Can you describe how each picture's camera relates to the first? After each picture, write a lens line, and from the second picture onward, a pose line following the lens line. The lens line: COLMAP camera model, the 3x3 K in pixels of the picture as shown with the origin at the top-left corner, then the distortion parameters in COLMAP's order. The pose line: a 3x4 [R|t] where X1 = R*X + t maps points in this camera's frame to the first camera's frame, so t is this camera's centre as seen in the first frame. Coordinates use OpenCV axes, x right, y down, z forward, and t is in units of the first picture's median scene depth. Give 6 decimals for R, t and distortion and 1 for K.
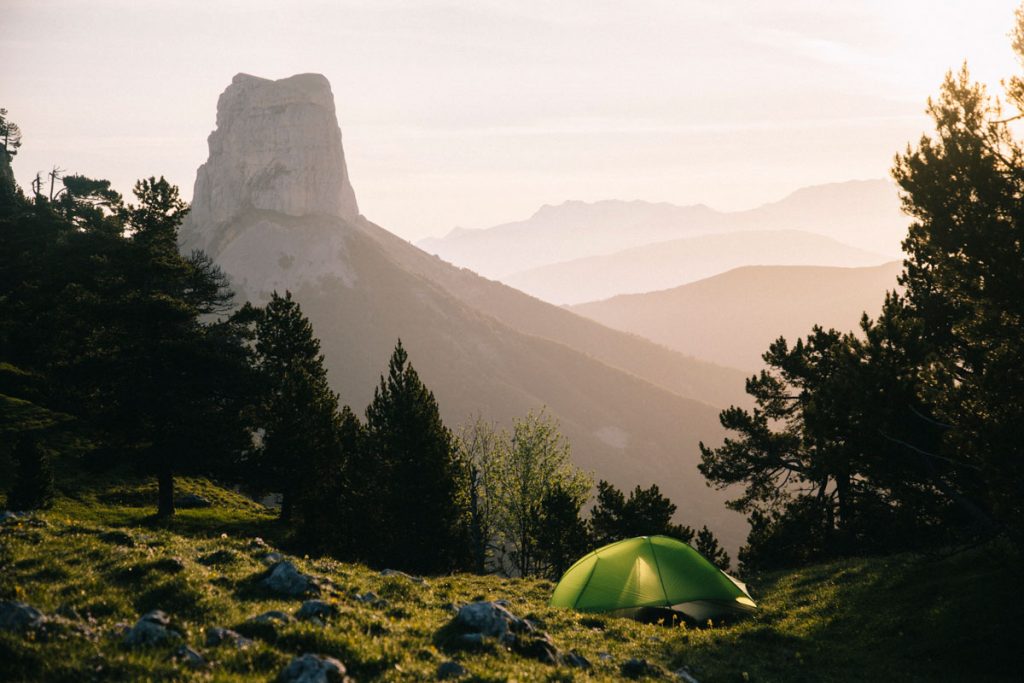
lens RADIAL K [[1793.7, 0, 494.5], [0, 1793.7, 341.5], [0, 0, 1]] dist [0.334749, 0.014074]
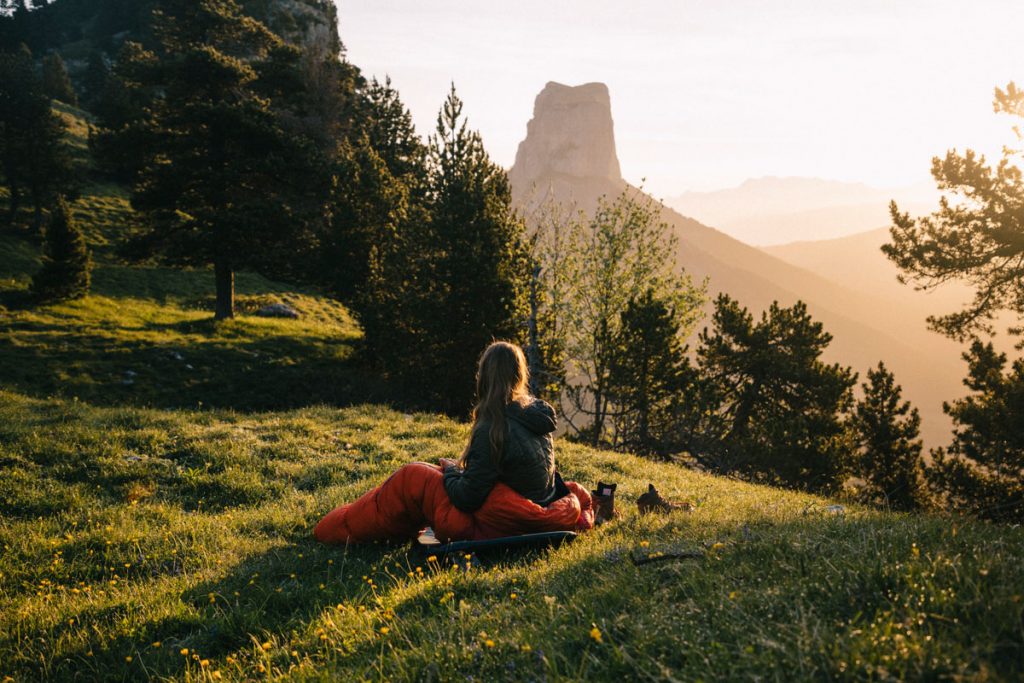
lens RADIAL K [[1140.1, 0, 512.0], [0, 1140.1, 341.5], [0, 0, 1]] dist [0.088397, -0.000403]
pose [[0.983407, 0.070282, -0.167245, 0.035853], [-0.059449, 0.995849, 0.068930, 0.045503], [0.171395, -0.057844, 0.983503, 0.363409]]
